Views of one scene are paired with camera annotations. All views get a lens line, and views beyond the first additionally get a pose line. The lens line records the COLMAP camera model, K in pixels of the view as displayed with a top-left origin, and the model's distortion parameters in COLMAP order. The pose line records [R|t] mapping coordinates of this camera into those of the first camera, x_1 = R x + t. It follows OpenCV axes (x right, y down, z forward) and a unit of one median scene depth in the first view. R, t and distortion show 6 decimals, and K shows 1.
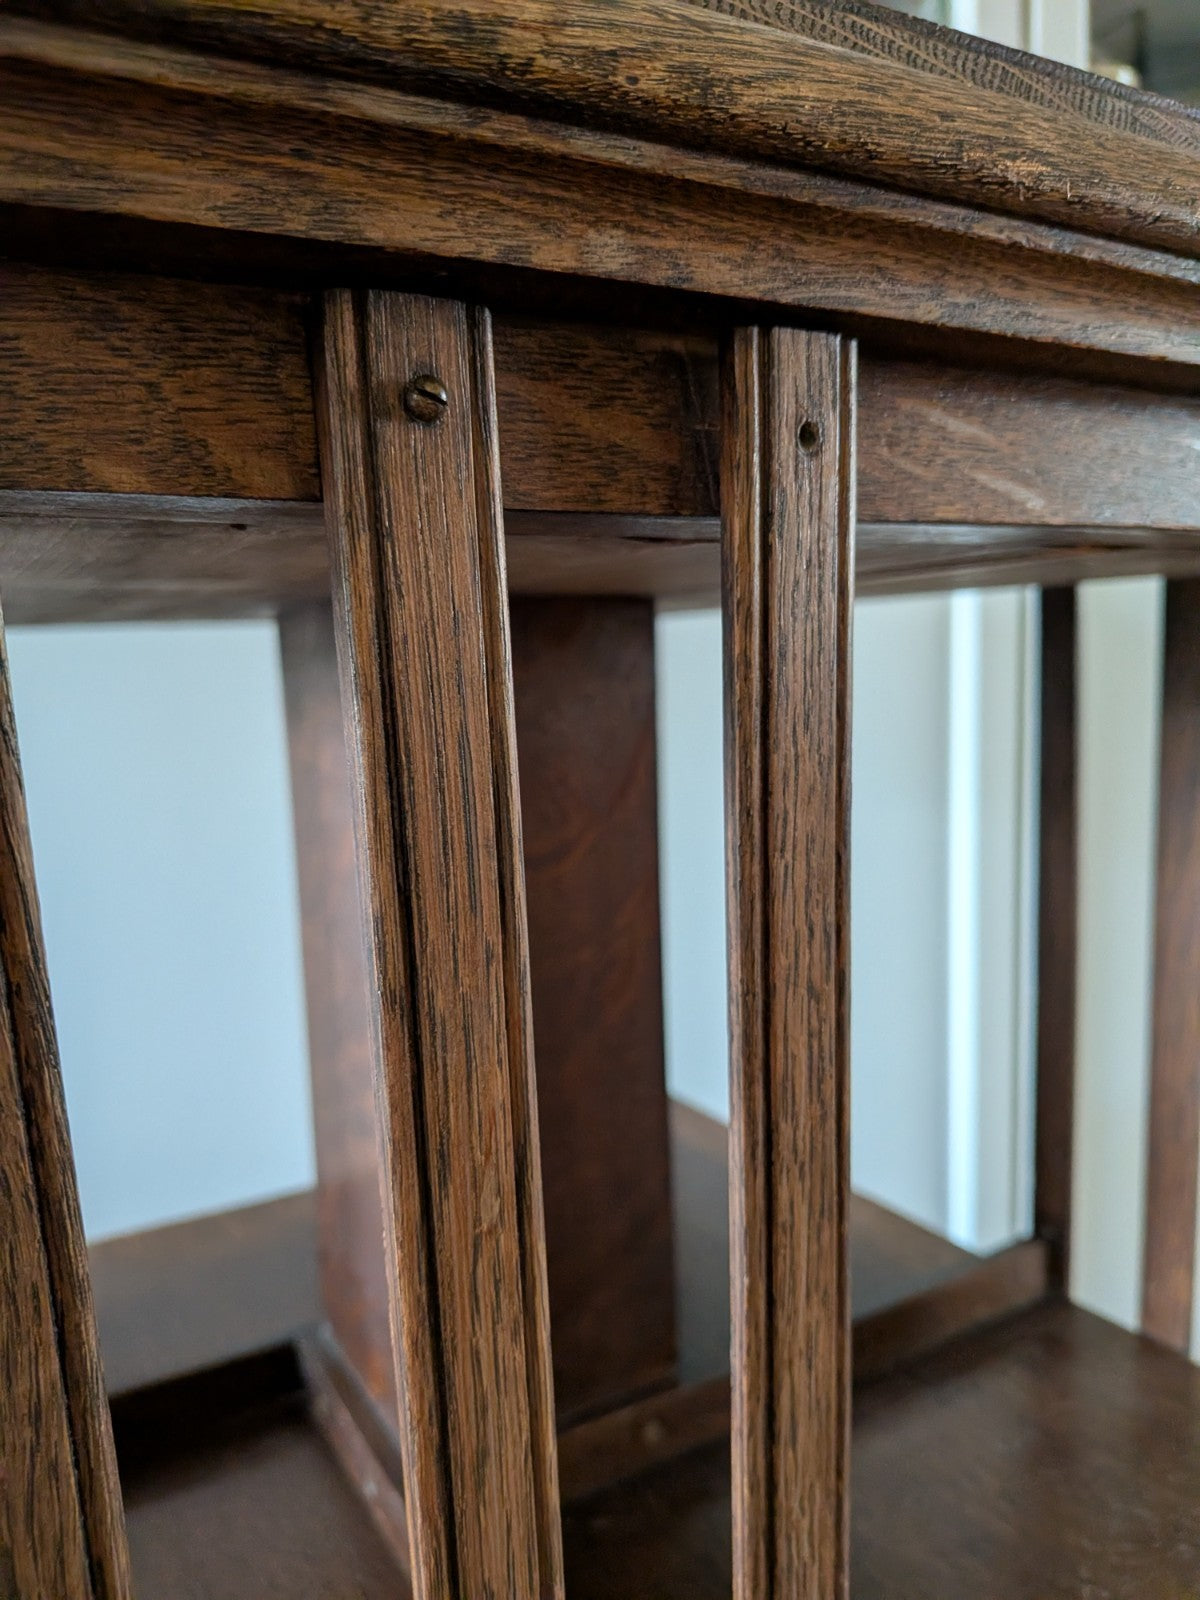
lens RADIAL K [[1176.0, 0, 599.9], [0, 1176.0, 805.3], [0, 0, 1]] dist [-0.006878, -0.026474]
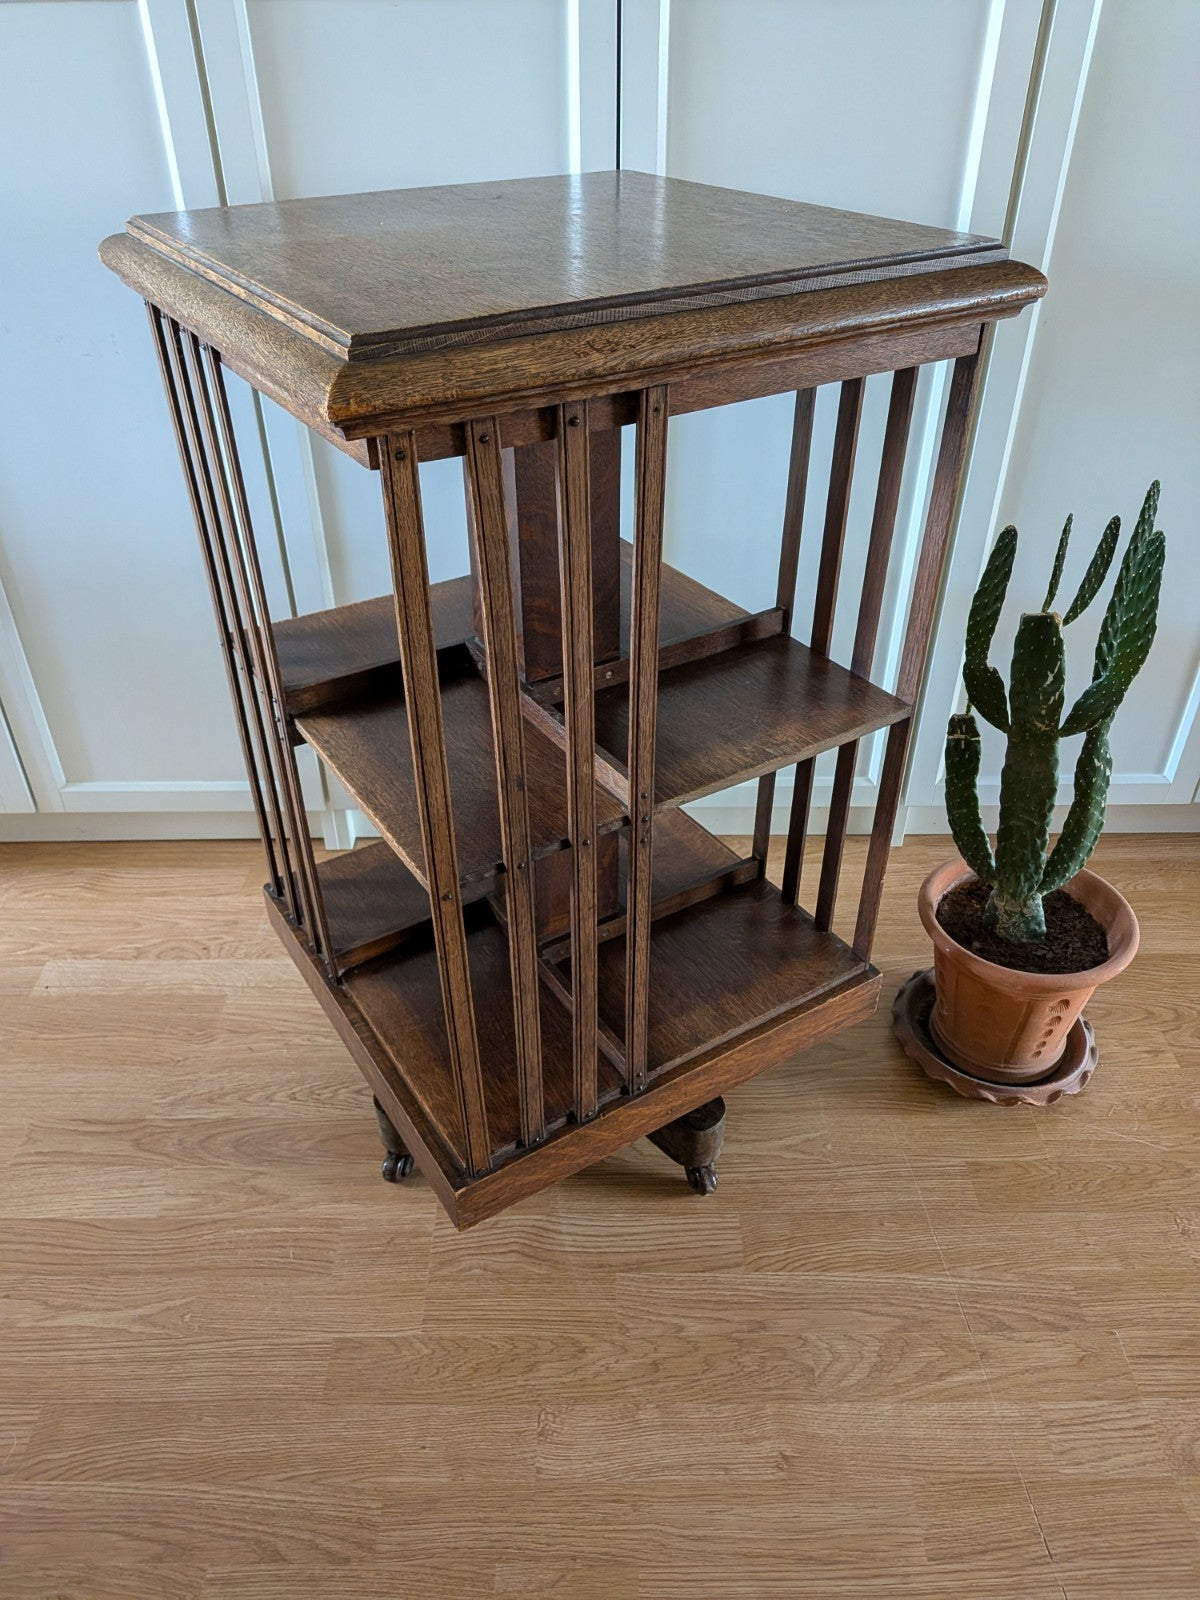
lens RADIAL K [[1176.0, 0, 594.1], [0, 1176.0, 810.7], [0, 0, 1]] dist [-0.006878, -0.026474]
pose [[0.999396, 0.008128, 0.033793, -0.187743], [-0.022756, 0.887928, 0.459420, -0.989373], [-0.026272, -0.459911, 0.887576, -3.525021]]
